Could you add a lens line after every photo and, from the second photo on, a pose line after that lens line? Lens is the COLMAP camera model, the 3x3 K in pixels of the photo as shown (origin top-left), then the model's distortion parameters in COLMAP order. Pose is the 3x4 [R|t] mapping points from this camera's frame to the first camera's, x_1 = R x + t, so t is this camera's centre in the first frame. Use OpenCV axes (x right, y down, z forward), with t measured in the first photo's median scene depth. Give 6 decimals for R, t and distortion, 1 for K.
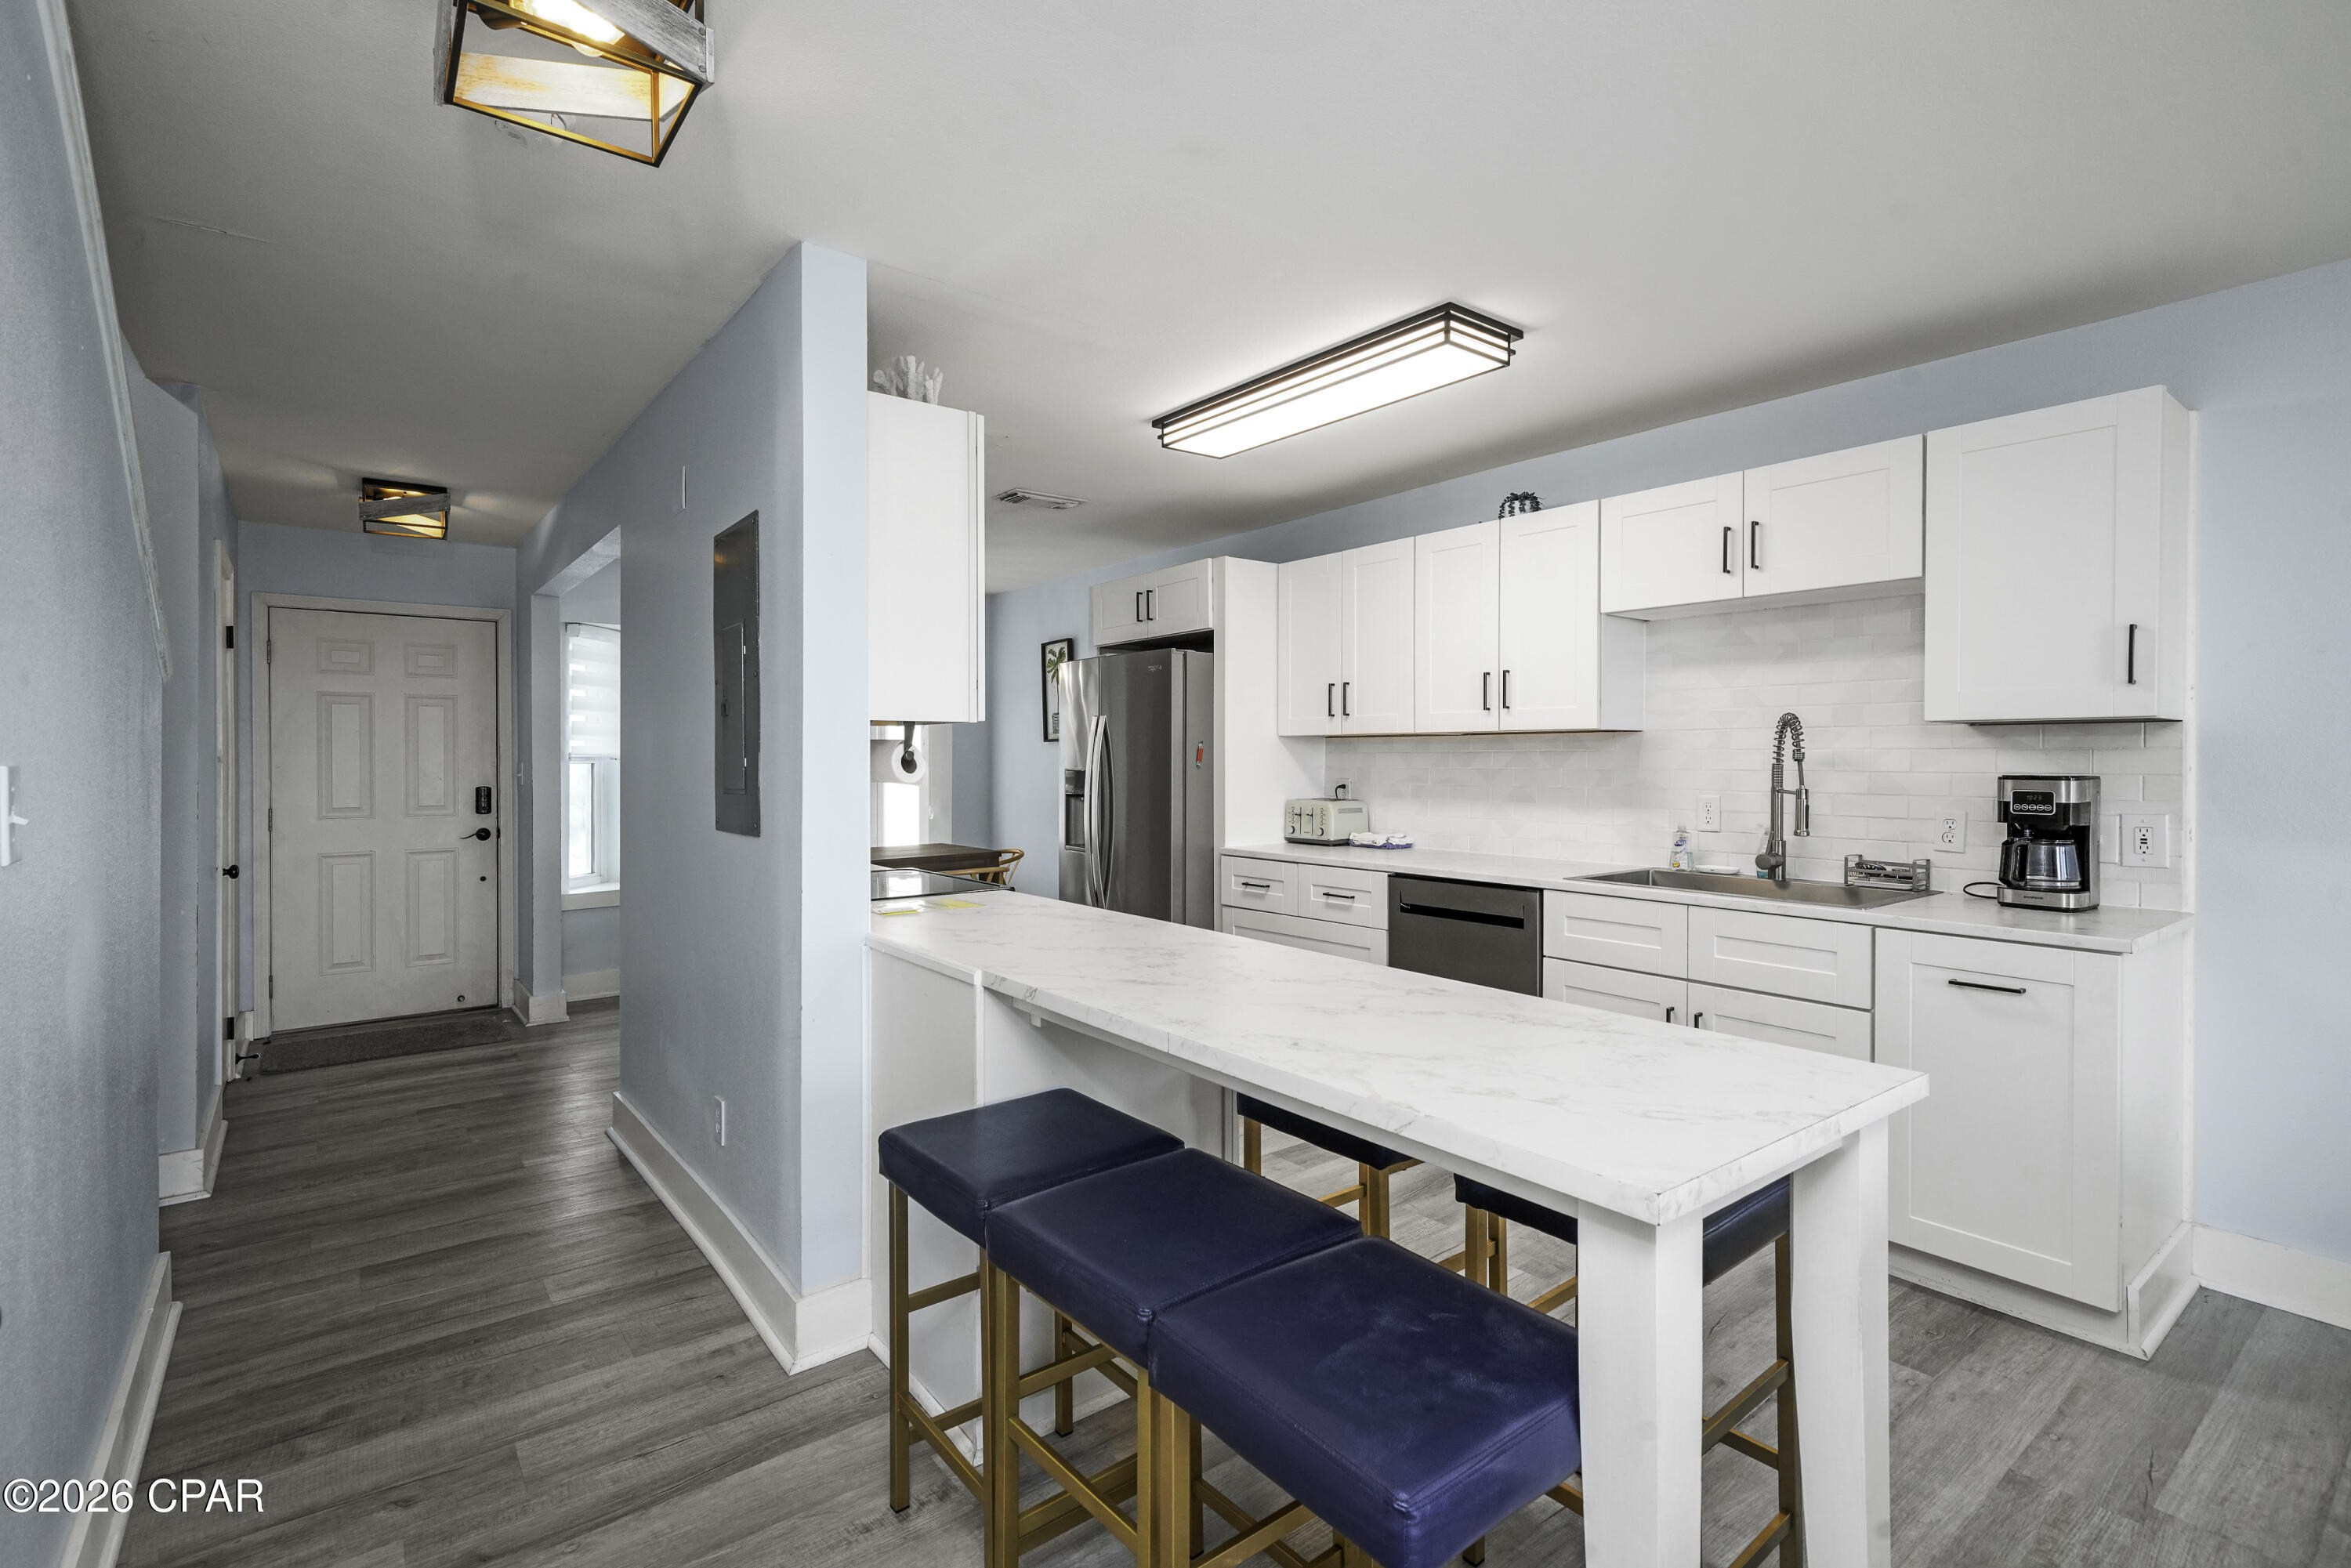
lens RADIAL K [[1082.8, 0, 1176.6], [0, 1082.8, 763.3], [0, 0, 1]] dist [0.001192, -0.000131]
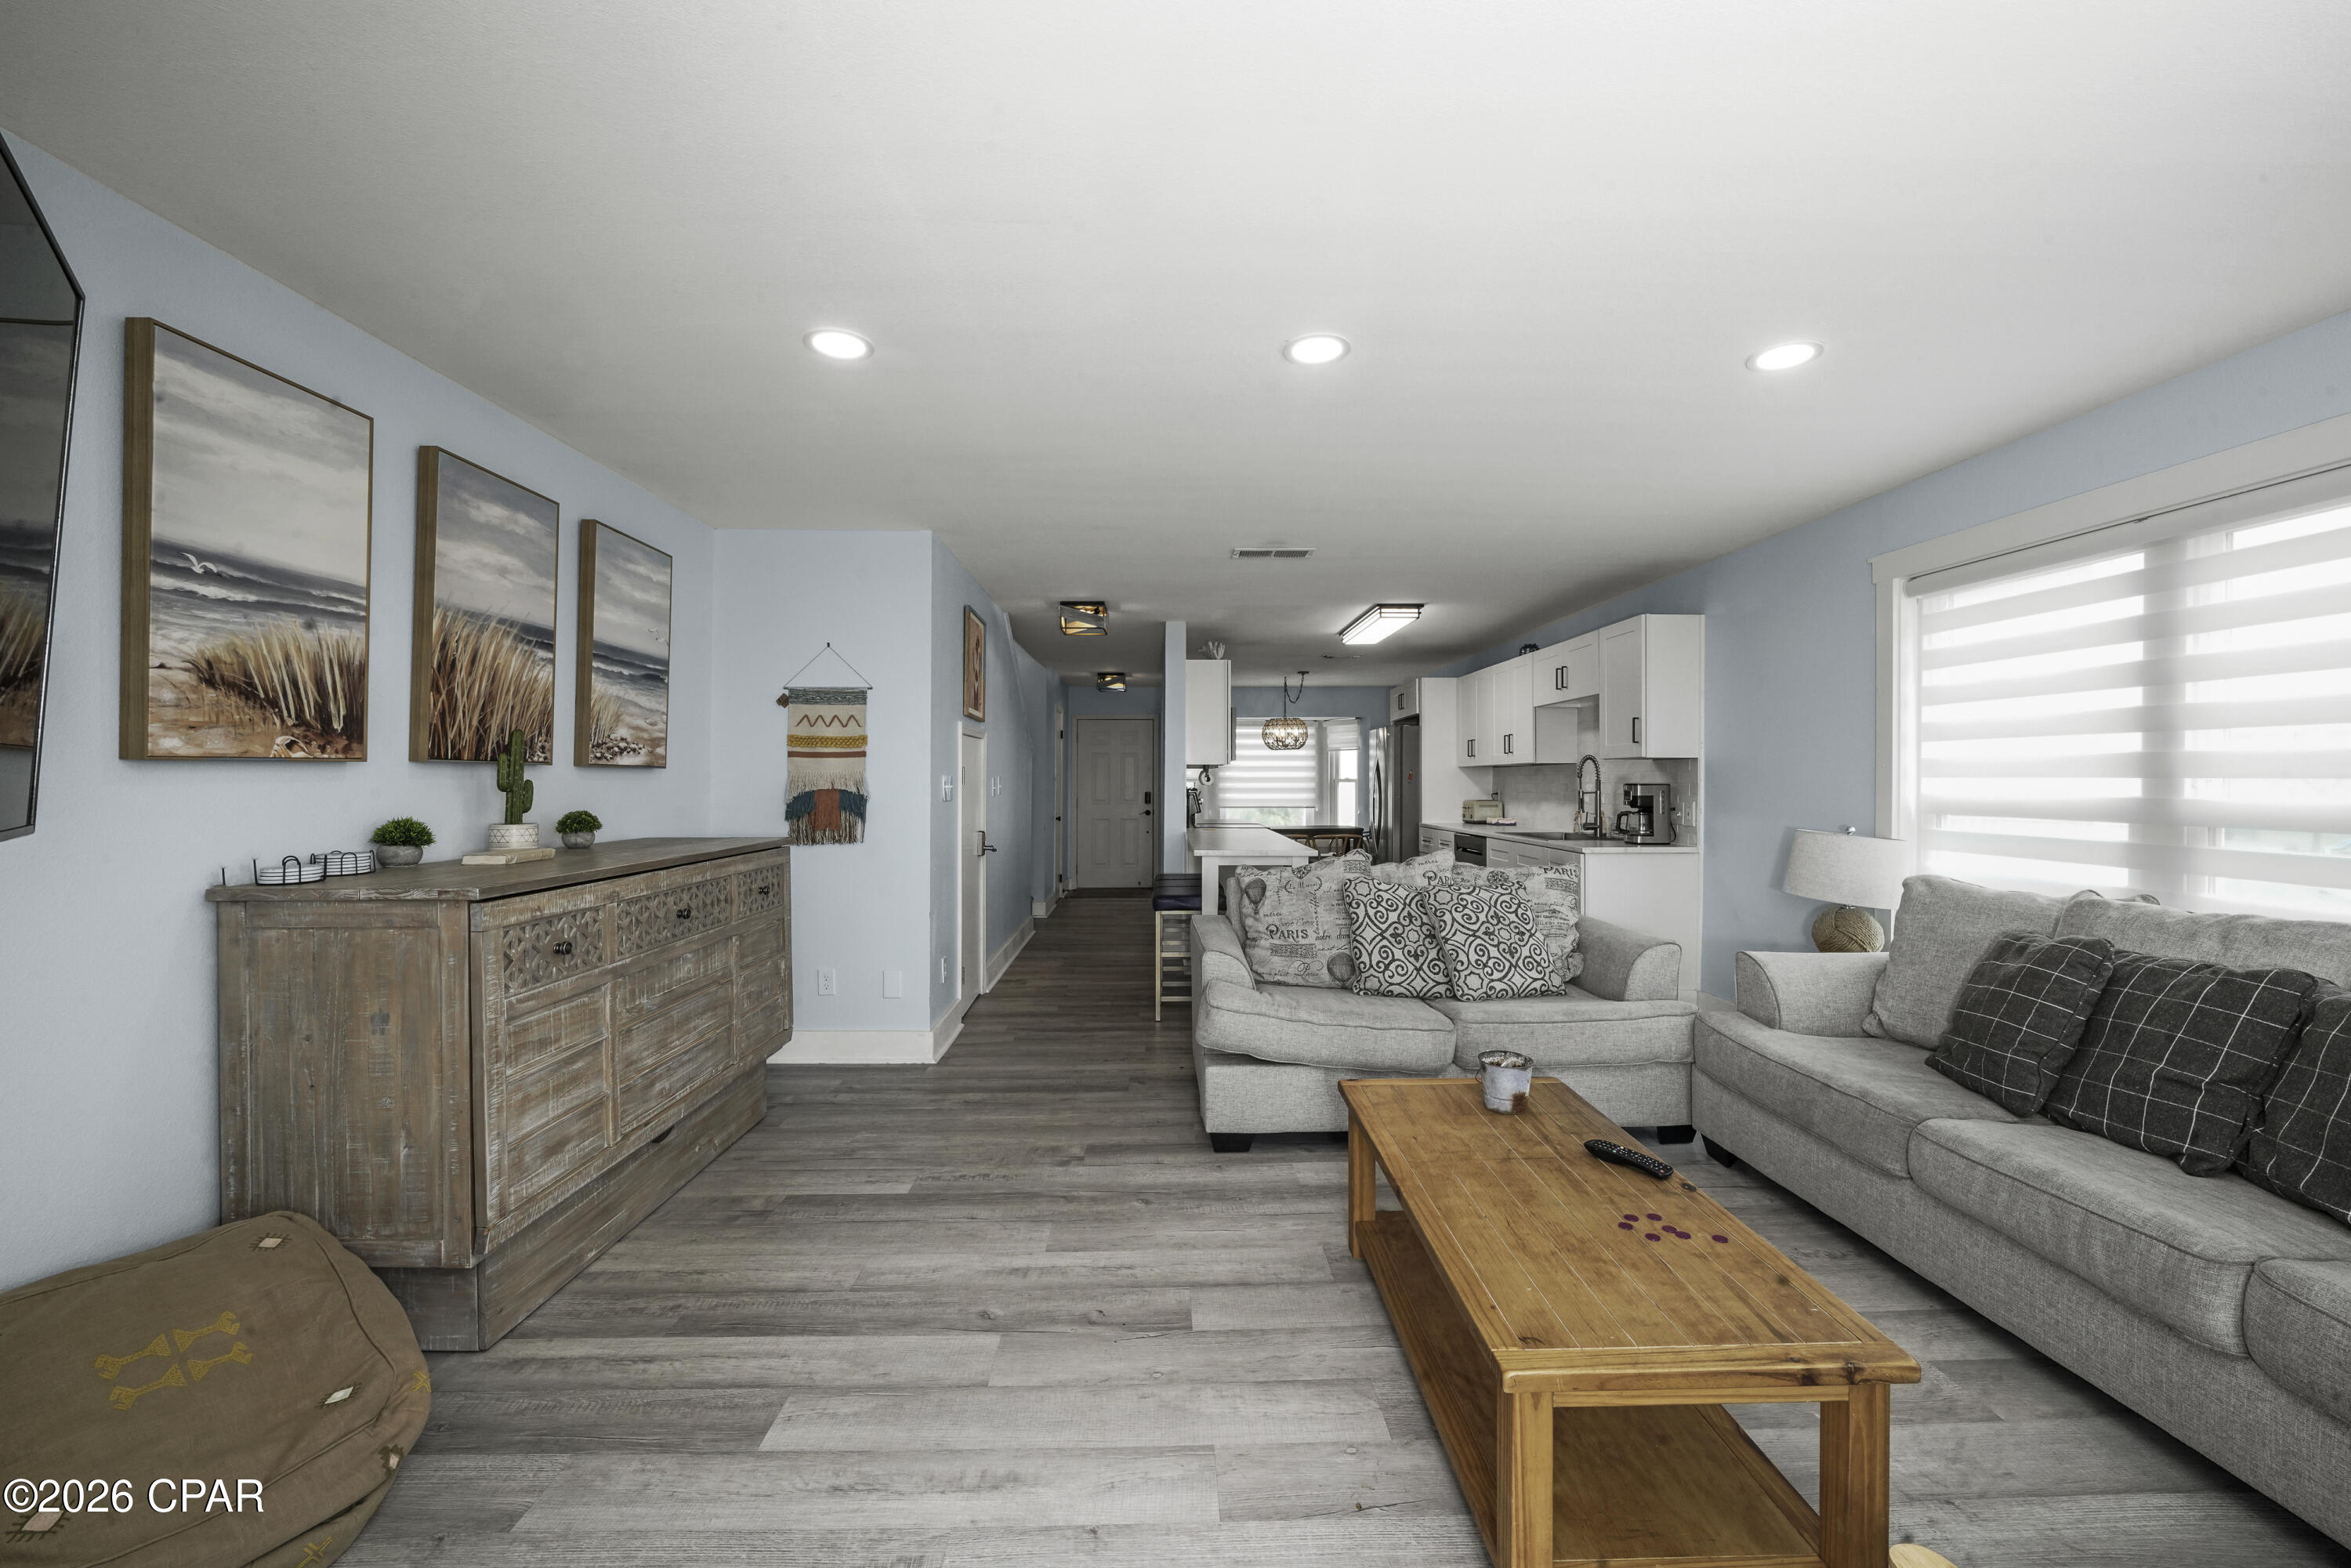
lens RADIAL K [[914.4, 0, 1164.1], [0, 914.4, 773.3], [0, 0, 1]] dist [-0.014136, 0.001936]
pose [[0.785634, -0.005887, -0.618663, 0.676165], [-0.000433, 0.999949, -0.010065, 0.002404], [0.618691, 0.008175, 0.785592, -0.580665]]
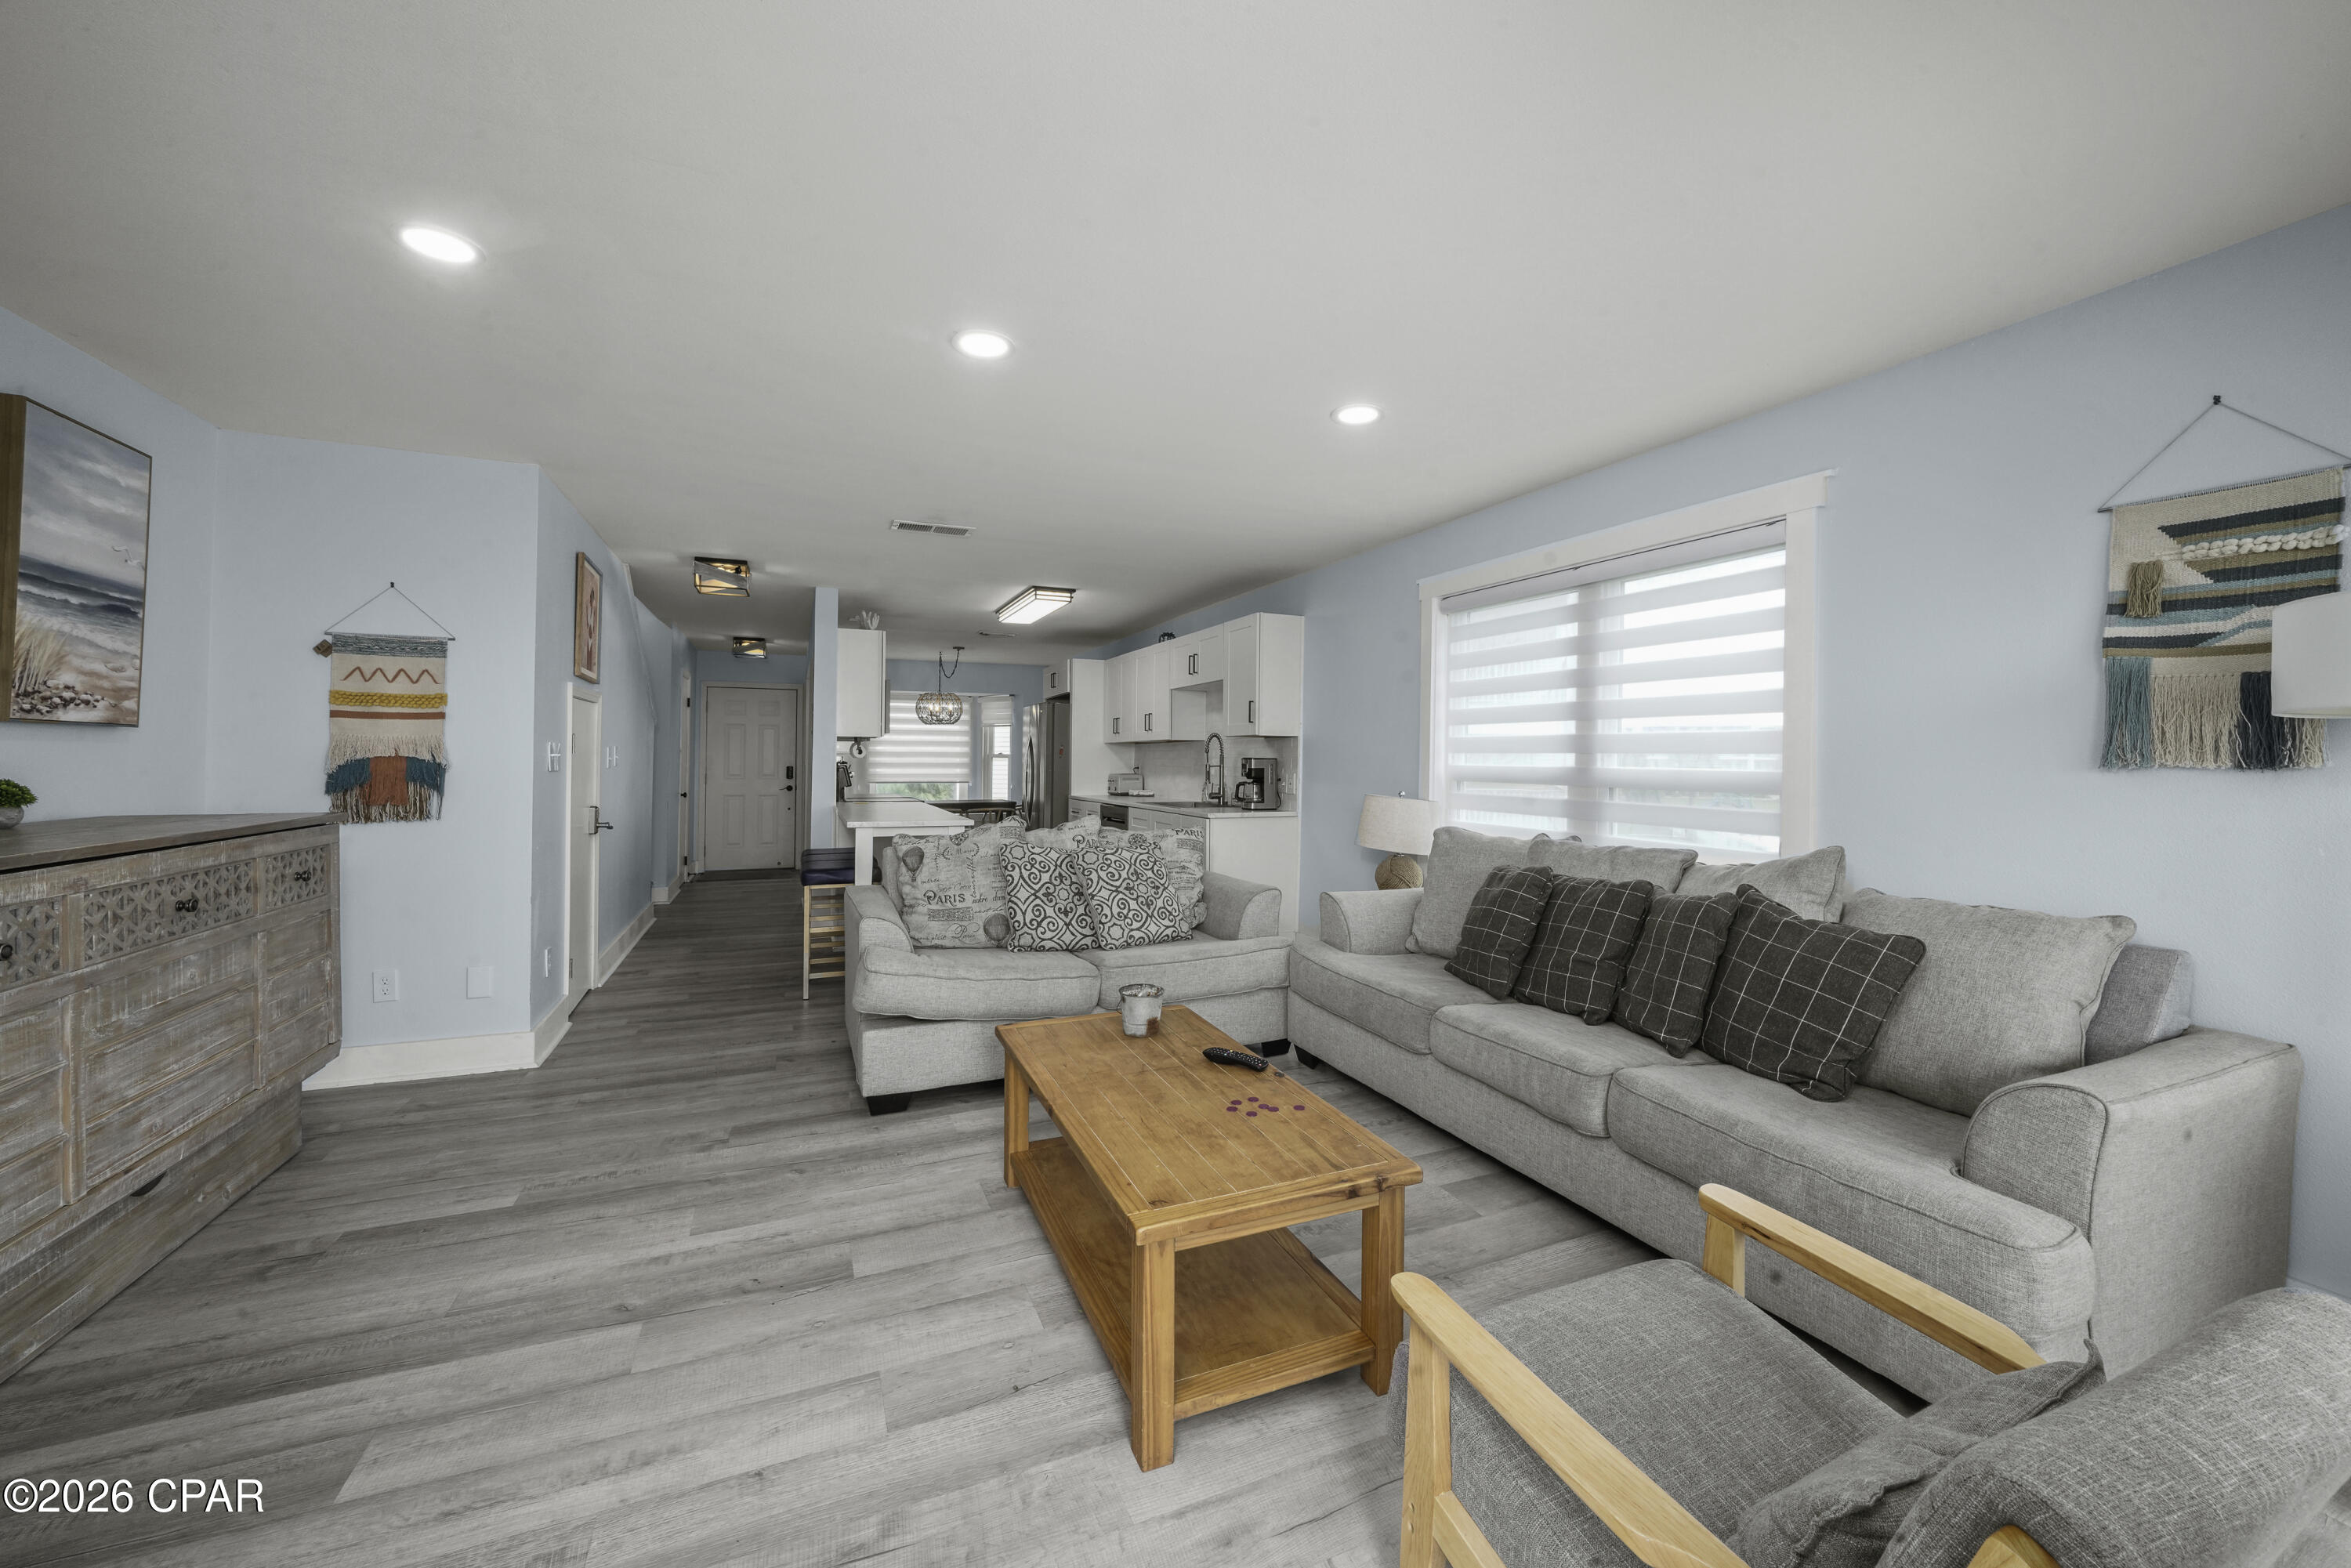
lens RADIAL K [[914.4, 0, 1173.3], [0, 914.4, 747.4], [0, 0, 1]] dist [-0.014136, 0.001936]
pose [[0.960973, 0.001891, -0.276637, 0.692149], [-0.006577, 0.999850, -0.016015, 0.009867], [0.276566, 0.017209, 0.960841, -0.623670]]
